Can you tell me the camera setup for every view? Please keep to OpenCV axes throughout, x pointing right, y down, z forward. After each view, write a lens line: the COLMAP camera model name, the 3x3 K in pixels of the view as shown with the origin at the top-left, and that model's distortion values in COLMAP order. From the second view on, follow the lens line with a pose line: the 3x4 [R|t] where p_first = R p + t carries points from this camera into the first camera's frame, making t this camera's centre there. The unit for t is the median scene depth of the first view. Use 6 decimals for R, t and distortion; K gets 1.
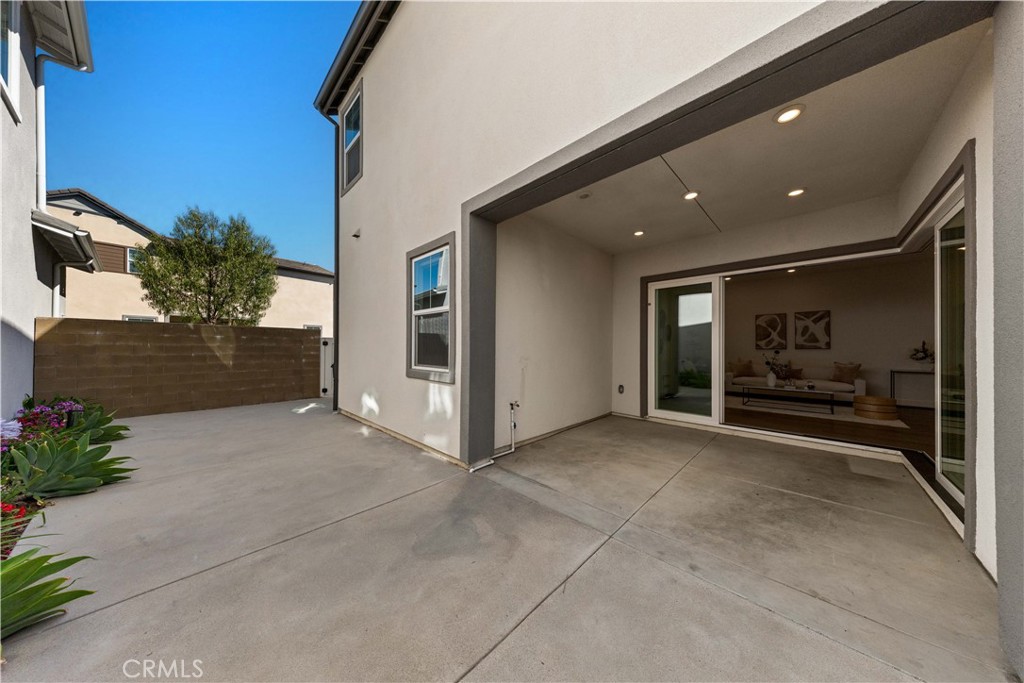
lens RADIAL K [[307.6, 0, 507.5], [0, 307.6, 346.2], [0, 0, 1]] dist [-0.001317, -0.000097]
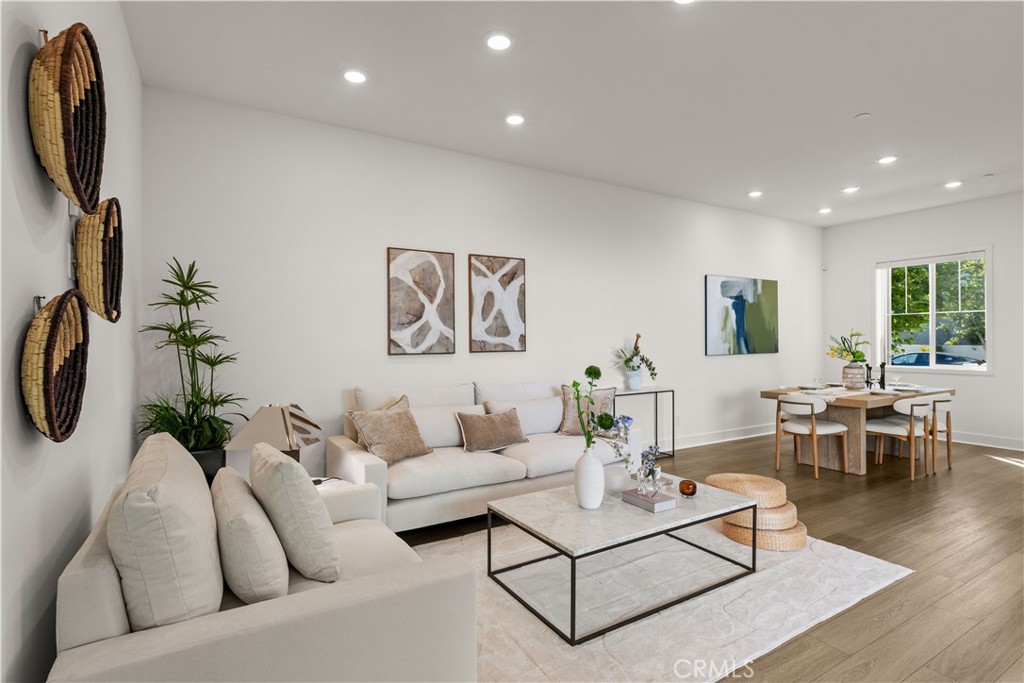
lens RADIAL K [[498.7, 0, 512.0], [0, 498.7, 338.8], [0, 0, 1]] dist [0.008624, -0.001664]
pose [[0.257276, -0.002279, 0.966335, 0.378009], [-0.002126, 0.999993, 0.002925, -0.009739], [-0.966336, -0.002807, 0.257269, 0.811727]]
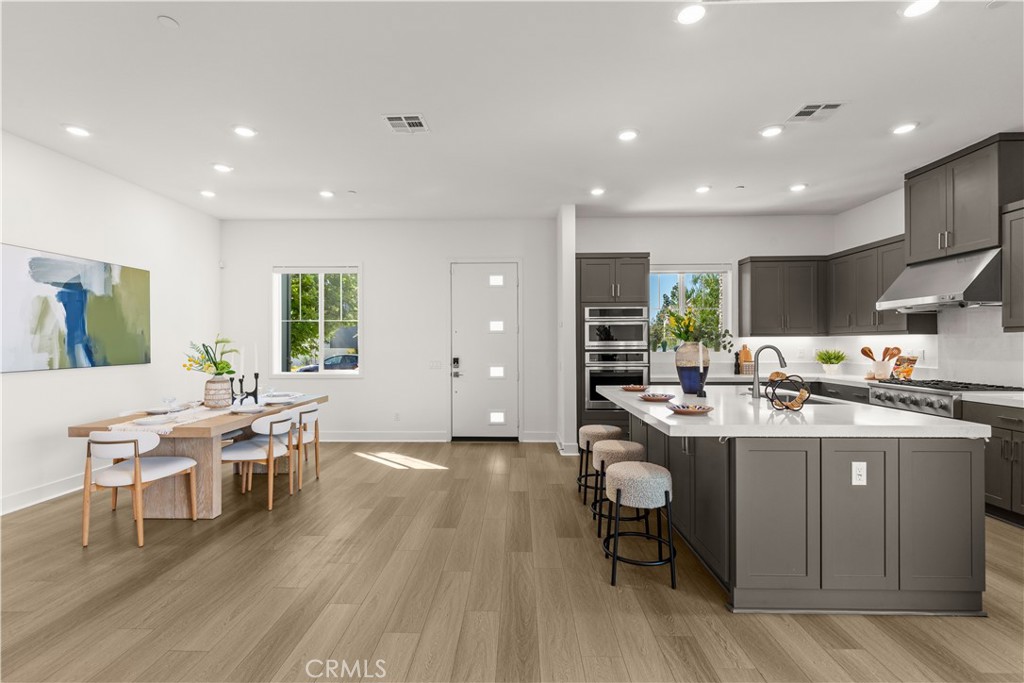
lens RADIAL K [[464.7, 0, 515.4], [0, 464.7, 343.3], [0, 0, 1]] dist [0.010831, -0.003376]
pose [[-0.687407, -0.002902, 0.726267, 0.554465], [-0.006277, 0.999978, -0.001945, -0.013358], [-0.726246, -0.005896, -0.687410, 0.650783]]
